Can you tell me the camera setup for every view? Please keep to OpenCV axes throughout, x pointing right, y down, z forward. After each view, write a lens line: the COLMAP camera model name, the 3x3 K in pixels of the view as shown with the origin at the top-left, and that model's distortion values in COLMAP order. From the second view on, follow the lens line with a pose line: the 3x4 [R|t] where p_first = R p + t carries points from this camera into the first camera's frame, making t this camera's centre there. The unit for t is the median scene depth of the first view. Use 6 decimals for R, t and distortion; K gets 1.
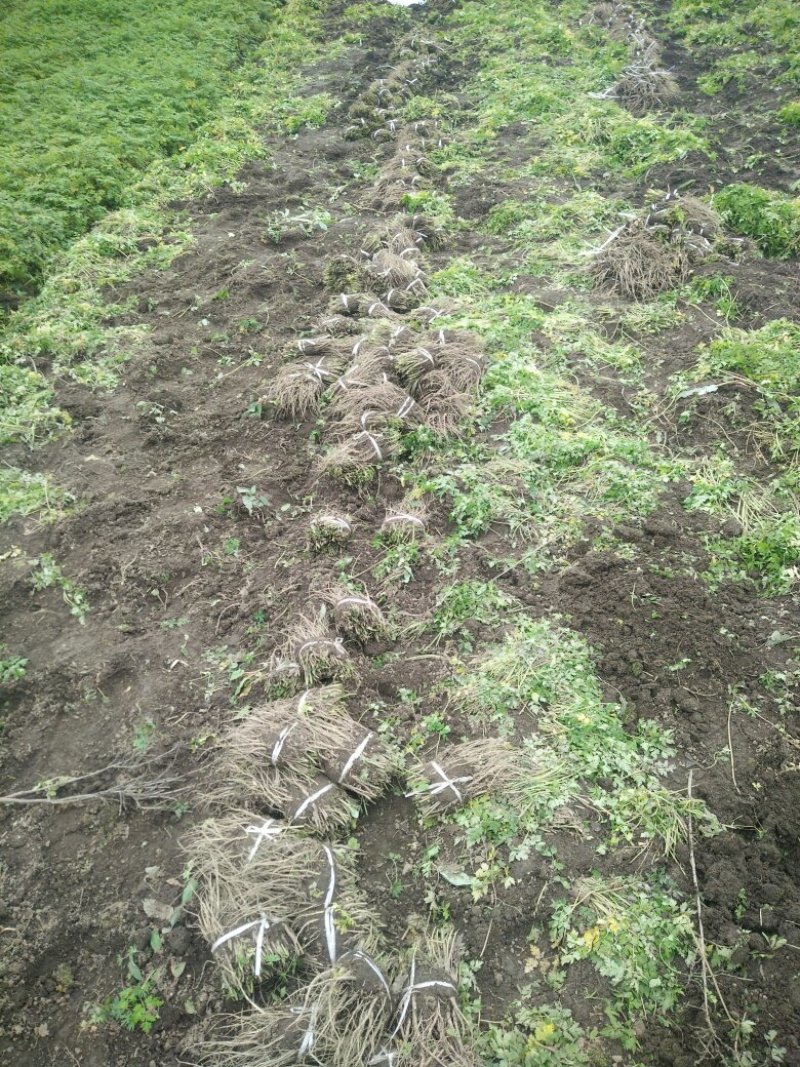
lens RADIAL K [[808.0, 0, 393.6], [0, 808.0, 528.7], [0, 0, 1]] dist [0.054182, -0.062824]
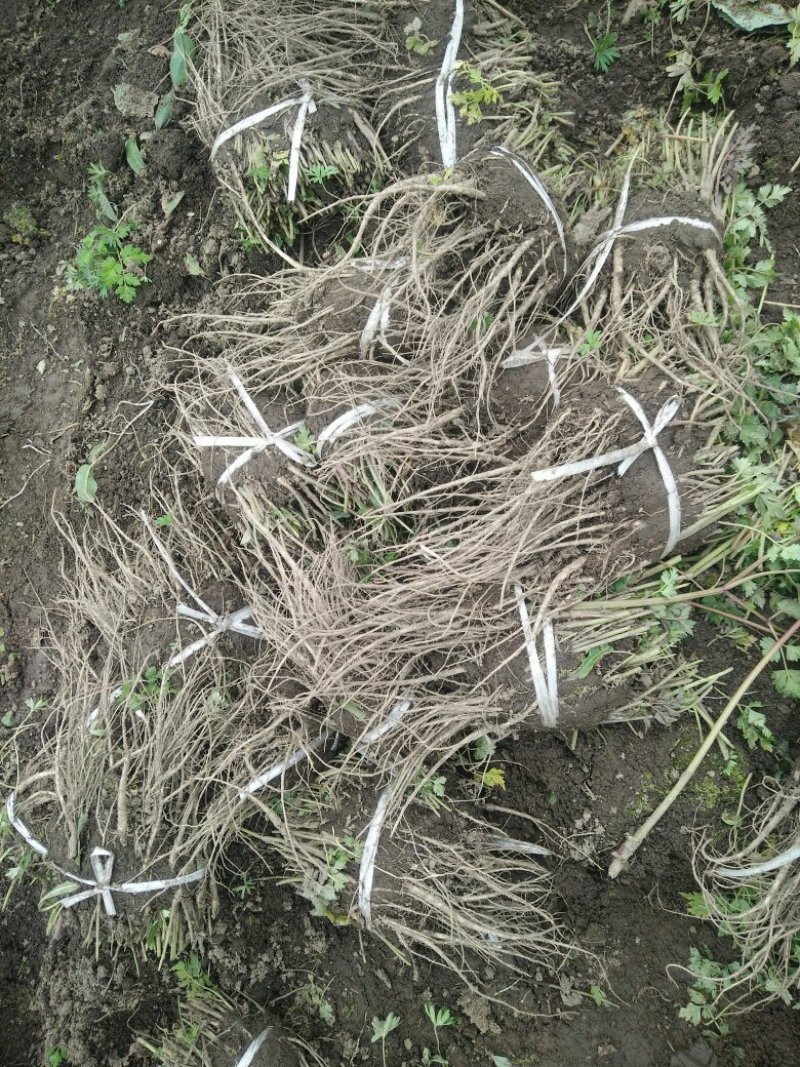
lens RADIAL K [[808.0, 0, 393.6], [0, 808.0, 528.7], [0, 0, 1]] dist [0.054182, -0.062824]
pose [[0.971011, 0.099562, -0.217313, 0.011615], [0.074091, 0.738992, 0.669628, 0.257636], [0.227262, -0.666317, 0.710193, 0.375425]]
